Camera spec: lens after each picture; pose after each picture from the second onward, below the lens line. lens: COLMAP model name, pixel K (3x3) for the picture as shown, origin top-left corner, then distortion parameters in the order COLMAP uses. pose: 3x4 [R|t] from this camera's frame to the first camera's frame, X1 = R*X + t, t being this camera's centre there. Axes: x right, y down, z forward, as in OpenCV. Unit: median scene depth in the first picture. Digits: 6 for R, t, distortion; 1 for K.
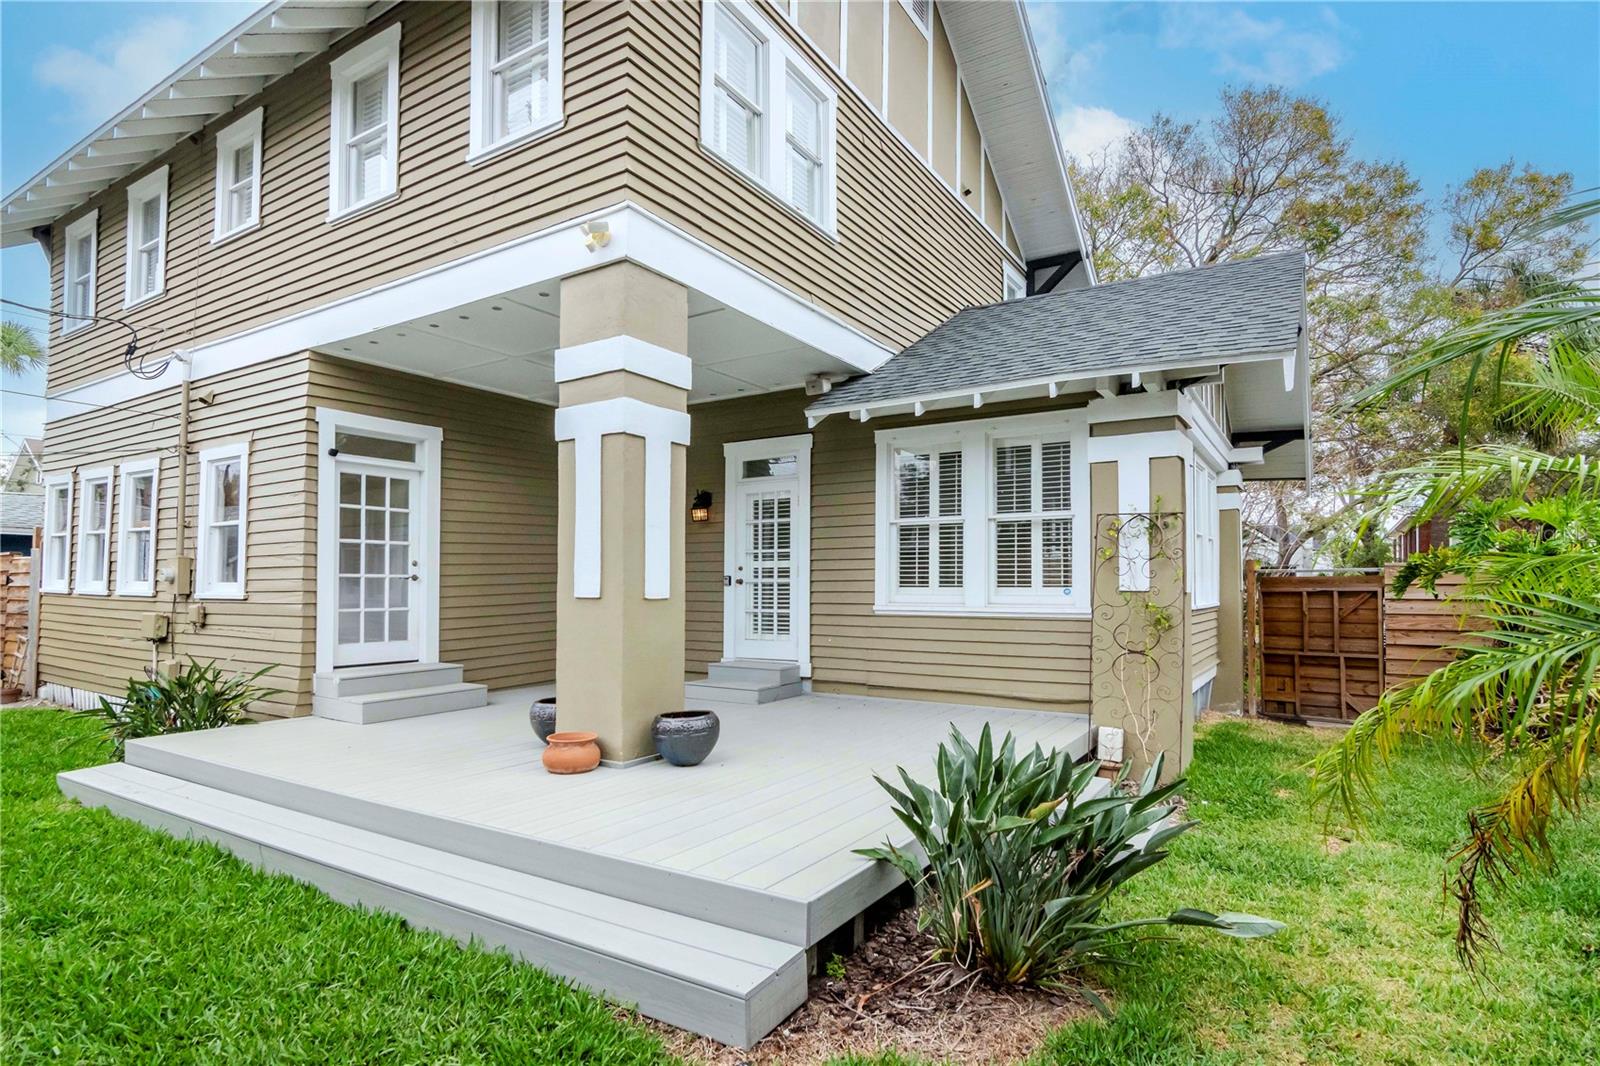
lens RADIAL K [[776.1, 0, 933.4], [0, 776.1, 589.4], [0, 0, 1]] dist [0.005721, 0.000409]
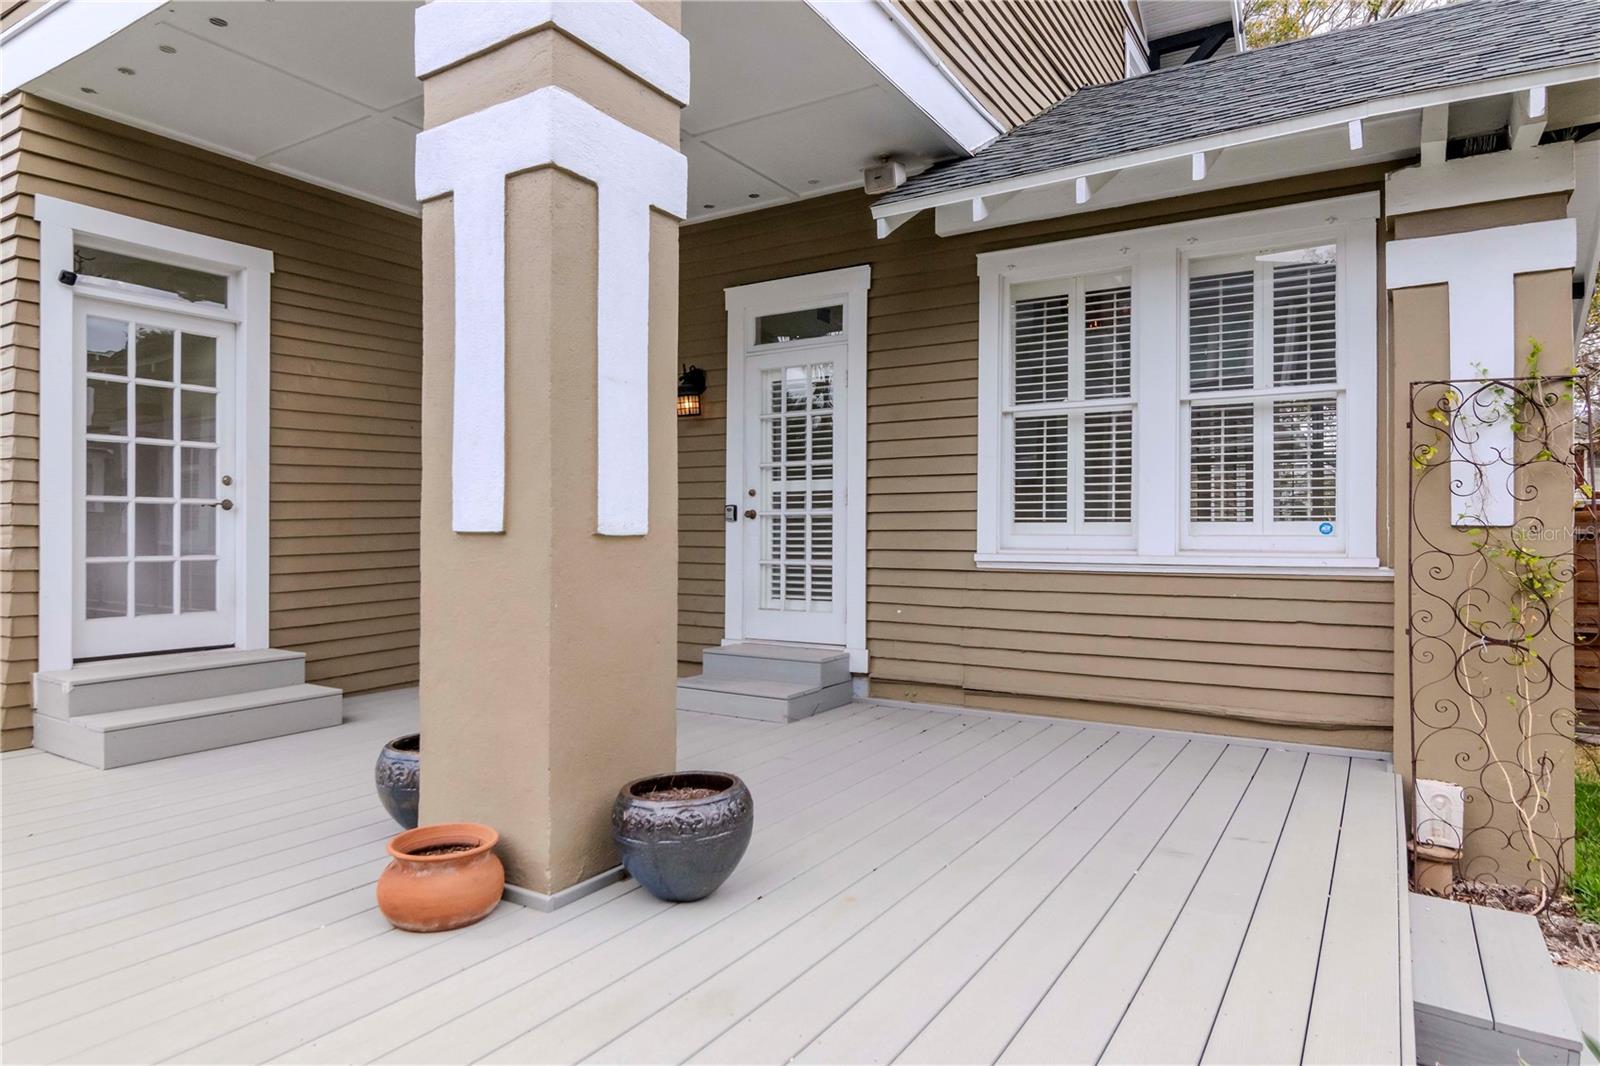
lens RADIAL K [[938.7, 0, 801.7], [0, 938.7, 531.6], [0, 0, 1]] dist [0.003697, -0.000414]
pose [[0.988722, -0.003867, -0.149711, -0.106617], [0.002957, 0.999976, -0.006301, 0.008996], [0.149732, 0.005787, 0.988710, 0.296255]]
